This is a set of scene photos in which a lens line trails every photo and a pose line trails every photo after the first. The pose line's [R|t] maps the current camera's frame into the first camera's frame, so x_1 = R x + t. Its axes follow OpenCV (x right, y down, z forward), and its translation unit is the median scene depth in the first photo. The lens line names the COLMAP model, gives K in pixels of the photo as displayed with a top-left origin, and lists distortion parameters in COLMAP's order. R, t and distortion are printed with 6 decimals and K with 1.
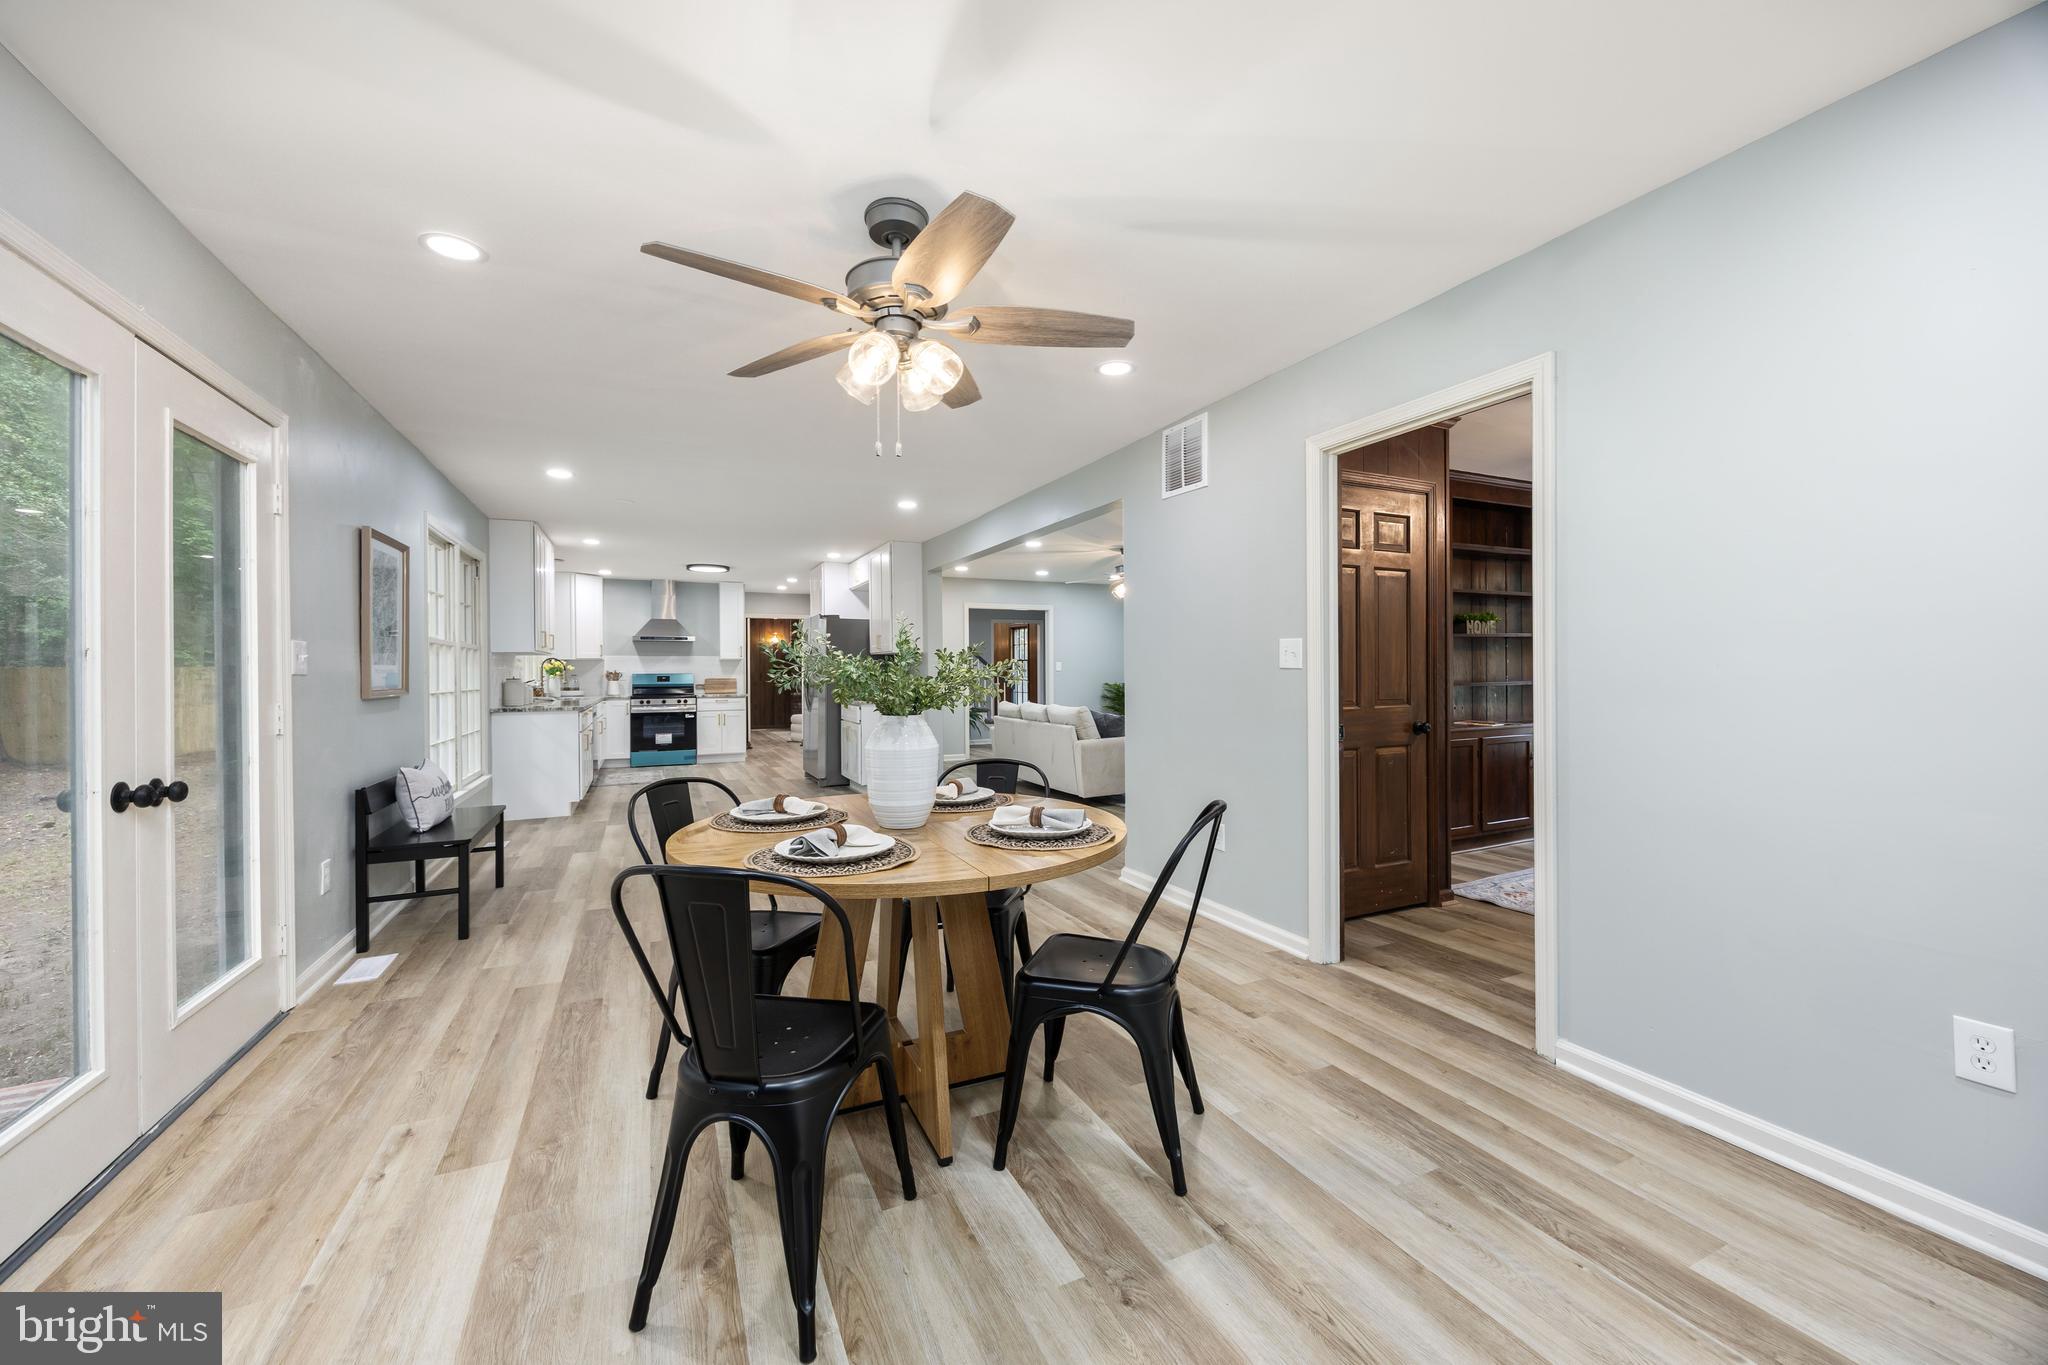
lens RADIAL K [[782.5, 0, 1022.7], [0, 782.5, 675.7], [0, 0, 1]] dist [-0.002600, 0.000521]
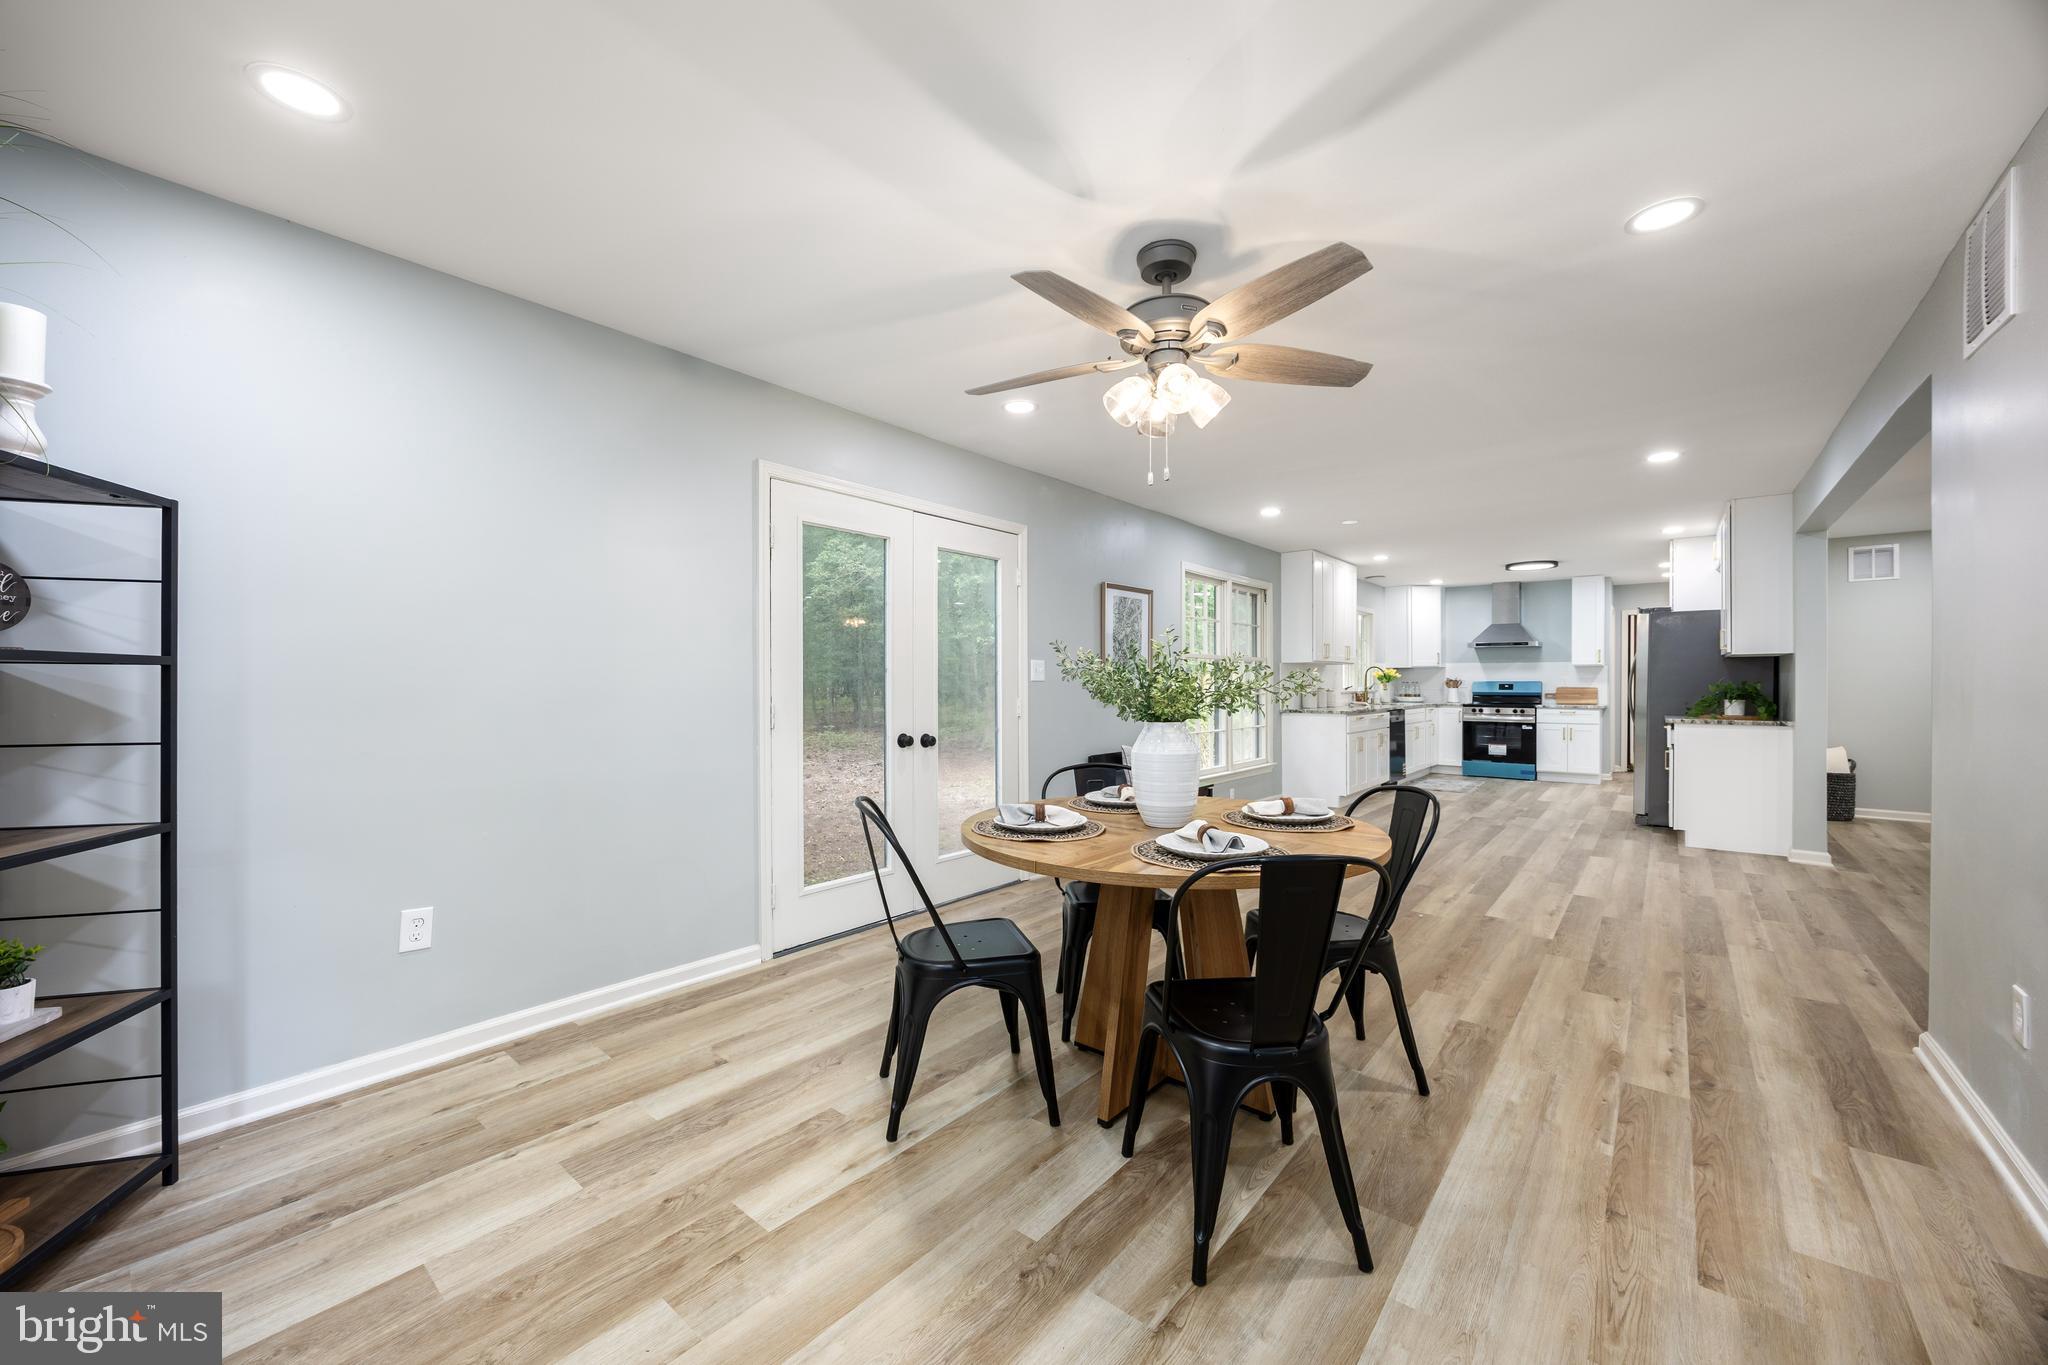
lens RADIAL K [[782.5, 0, 1028.7], [0, 782.5, 683.5], [0, 0, 1]] dist [-0.002600, 0.000521]
pose [[0.425929, 0.009392, -0.904708, 0.173587], [-0.008382, 0.999944, 0.006434, -0.001521], [0.904718, 0.004842, 0.425984, 0.087582]]
